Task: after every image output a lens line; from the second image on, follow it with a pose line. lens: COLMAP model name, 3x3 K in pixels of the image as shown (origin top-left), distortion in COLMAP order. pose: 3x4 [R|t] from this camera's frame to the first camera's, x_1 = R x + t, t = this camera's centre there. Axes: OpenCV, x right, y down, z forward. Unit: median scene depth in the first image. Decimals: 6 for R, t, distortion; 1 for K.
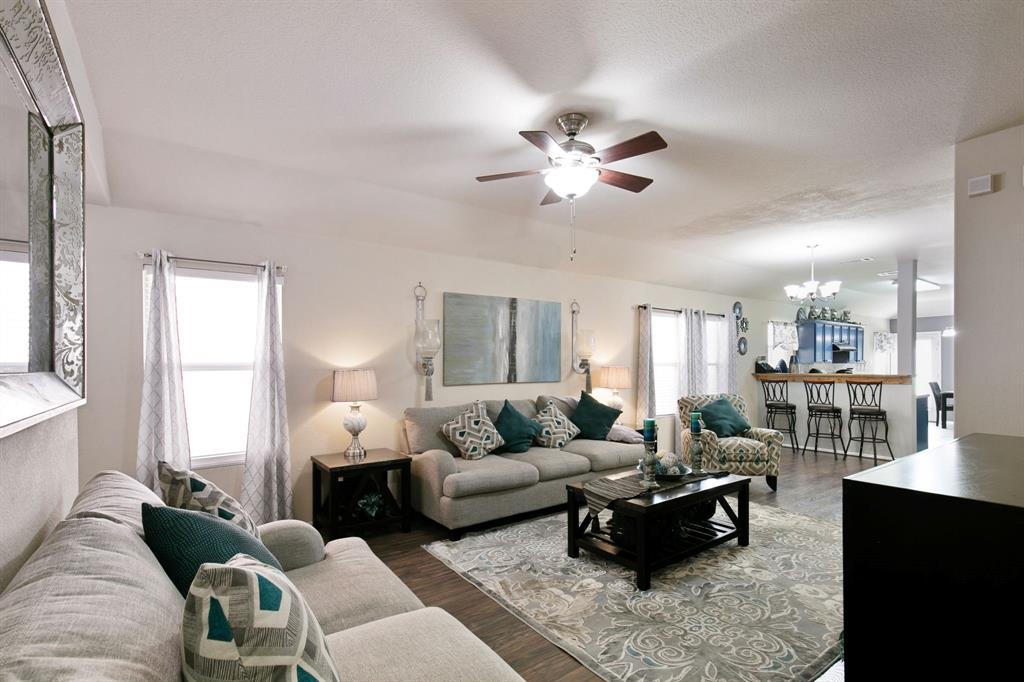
lens RADIAL K [[474.7, 0, 510.8], [0, 474.7, 362.7], [0, 0, 1]] dist [0.001421, 0.000235]
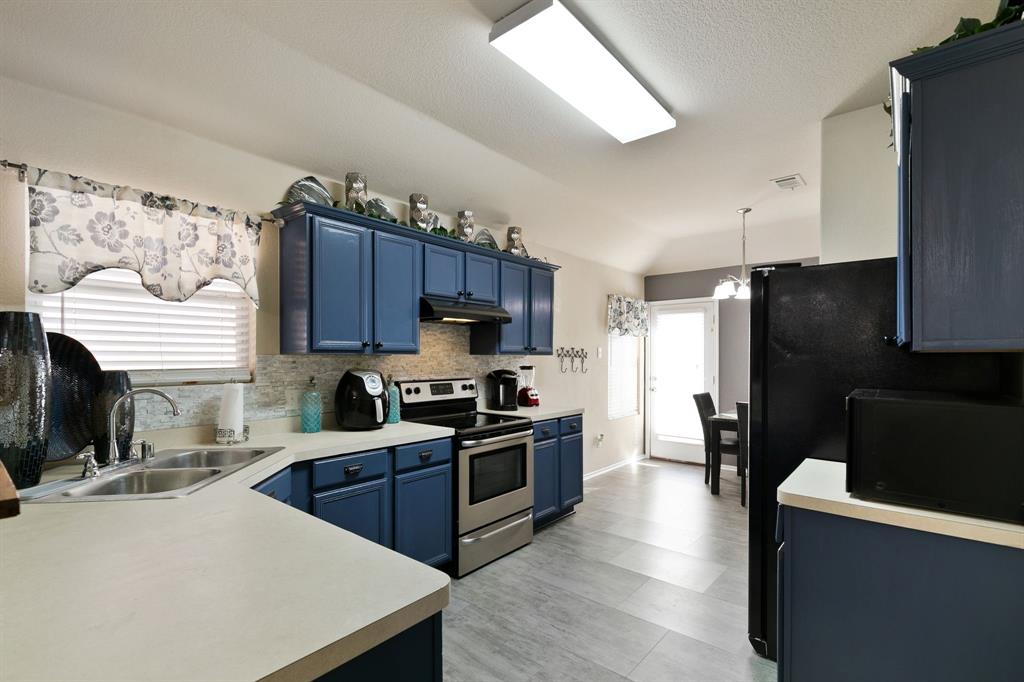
lens RADIAL K [[464.1, 0, 508.1], [0, 464.1, 350.1], [0, 0, 1]] dist [0.000636, 0.000935]
pose [[0.968568, 0.007778, 0.248627, 0.703327], [-0.004980, 0.999917, -0.011880, 0.002182], [-0.248699, 0.010268, 0.968526, 0.711398]]
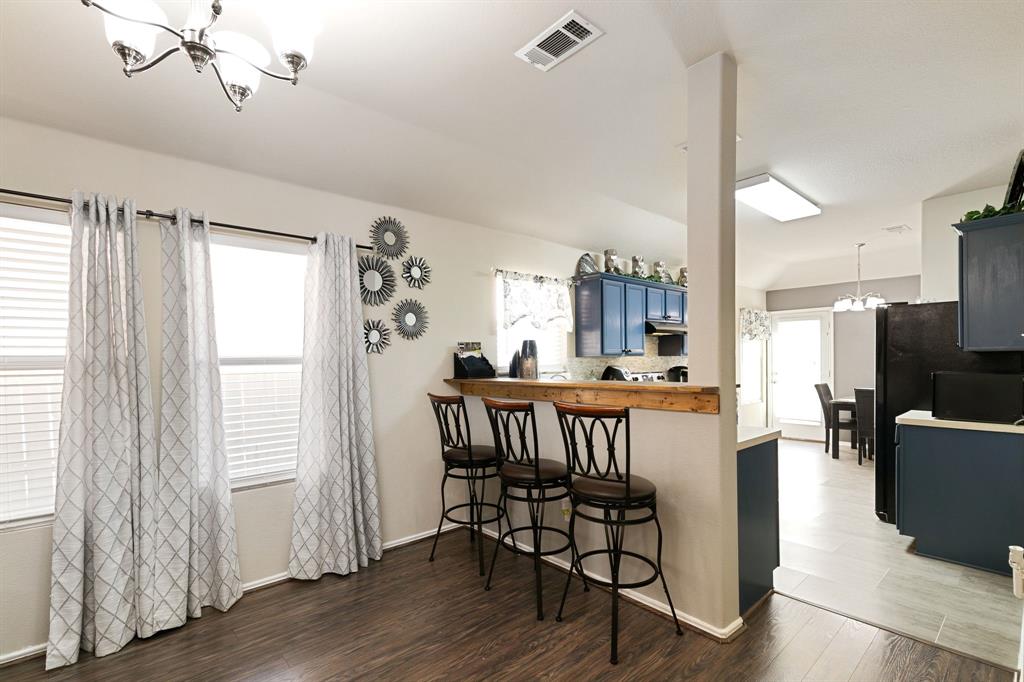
lens RADIAL K [[457.6, 0, 515.9], [0, 457.6, 359.5], [0, 0, 1]] dist [0.012160, 0.000375]
pose [[0.993749, -0.010563, 0.111135, 0.504094], [0.010489, 0.999944, 0.001250, 0.003378], [-0.111142, -0.000076, 0.993804, 0.524227]]
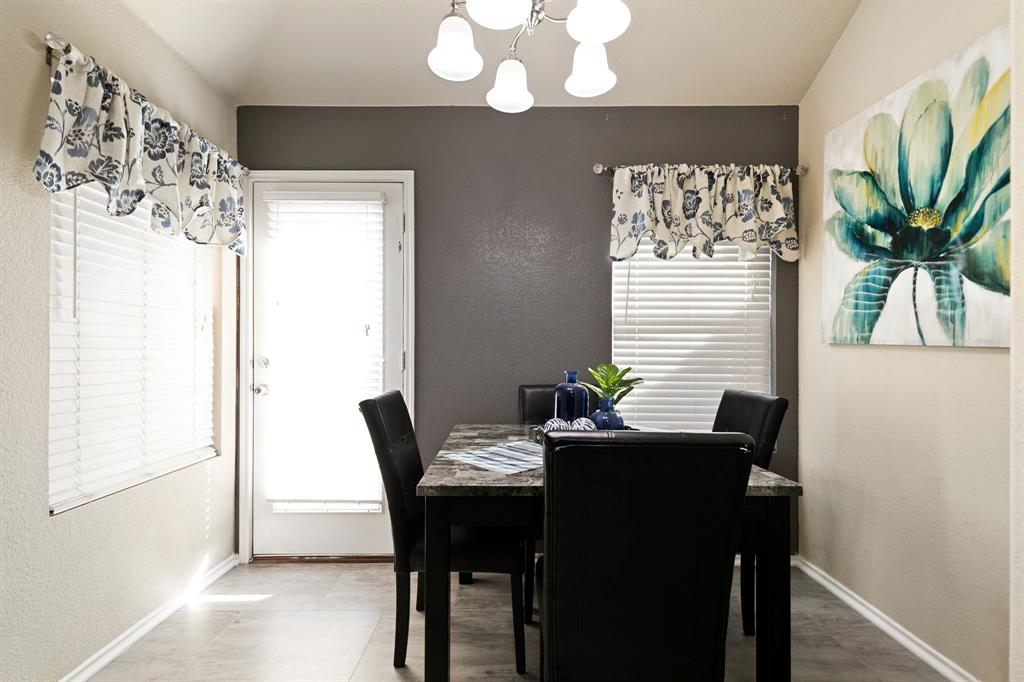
lens RADIAL K [[462.6, 0, 494.7], [0, 462.6, 332.5], [0, 0, 1]] dist [-0.001312, -0.000017]
pose [[0.590295, 0.013288, 0.807078, 0.956018], [0.004070, 0.999803, -0.019439, 0.024614], [-0.807177, 0.014760, 0.590125, 1.067209]]
